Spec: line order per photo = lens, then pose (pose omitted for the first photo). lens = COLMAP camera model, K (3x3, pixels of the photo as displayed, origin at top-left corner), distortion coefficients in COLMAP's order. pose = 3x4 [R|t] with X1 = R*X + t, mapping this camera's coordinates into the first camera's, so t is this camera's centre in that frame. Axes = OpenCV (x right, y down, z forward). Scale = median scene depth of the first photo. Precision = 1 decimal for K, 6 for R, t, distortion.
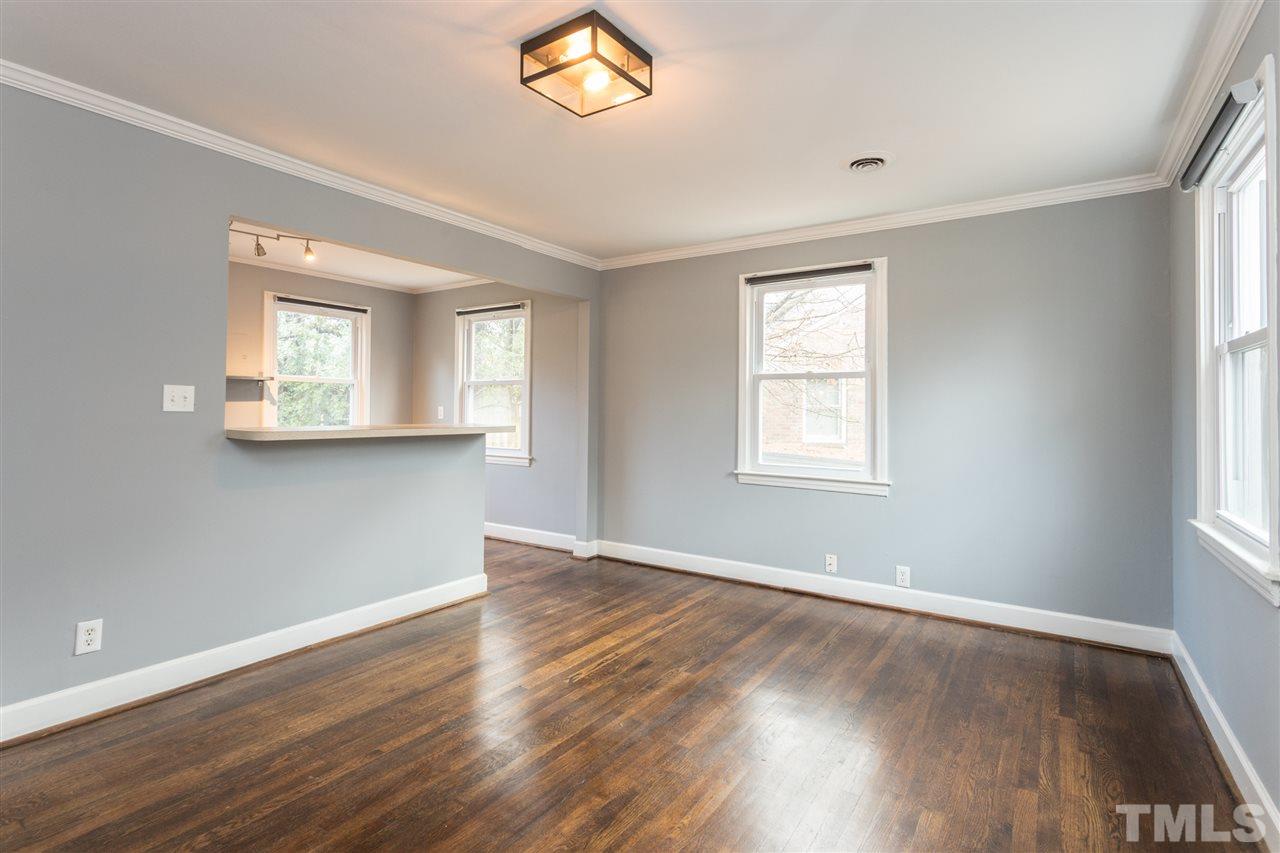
lens RADIAL K [[617.7, 0, 642.6], [0, 617.7, 412.8], [0, 0, 1]] dist [0.000089, 0.000155]
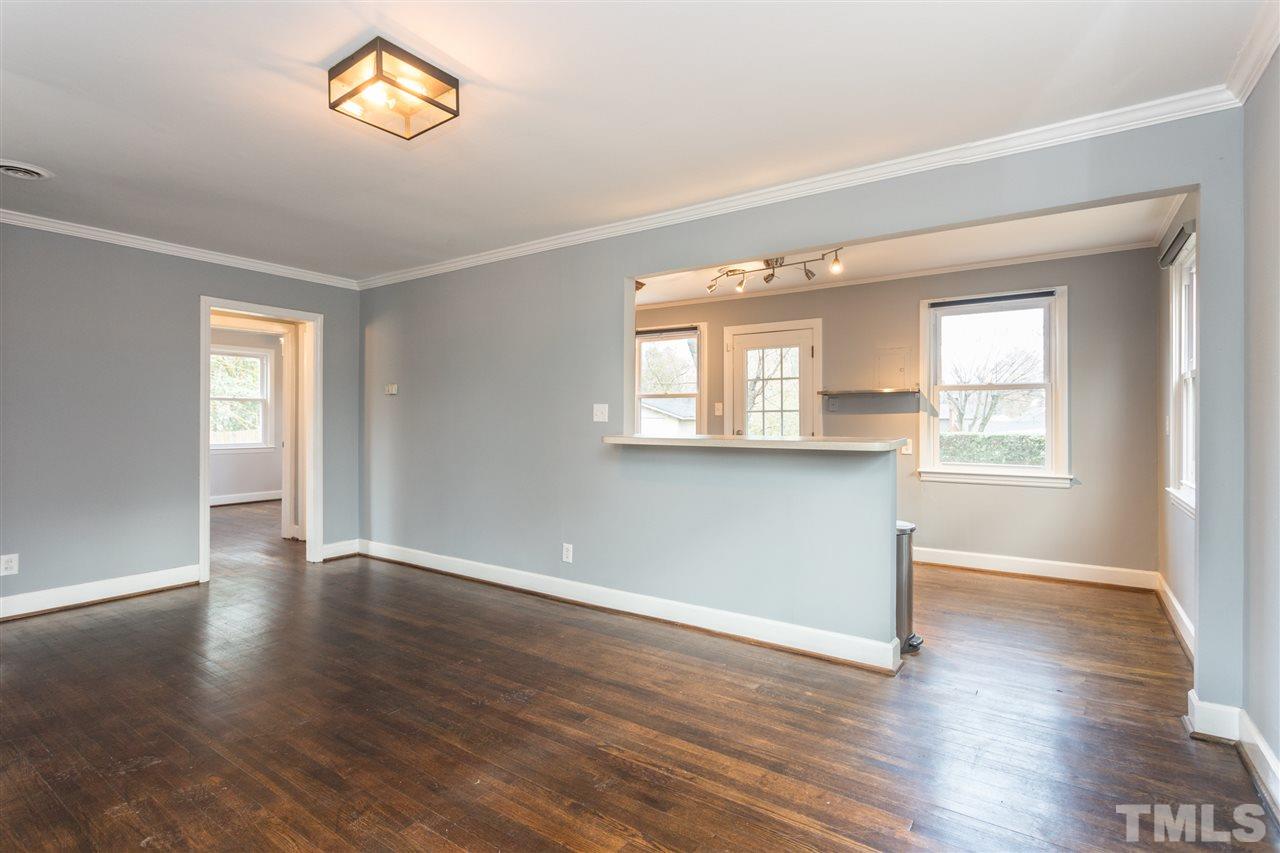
lens RADIAL K [[621.6, 0, 647.3], [0, 621.6, 436.7], [0, 0, 1]] dist [-0.000749, 0.000303]
pose [[-0.011048, 0.021927, -0.999699, 0.740581], [-0.006284, 0.999738, 0.021997, 0.000156], [0.999919, 0.006525, -0.010908, 1.116947]]
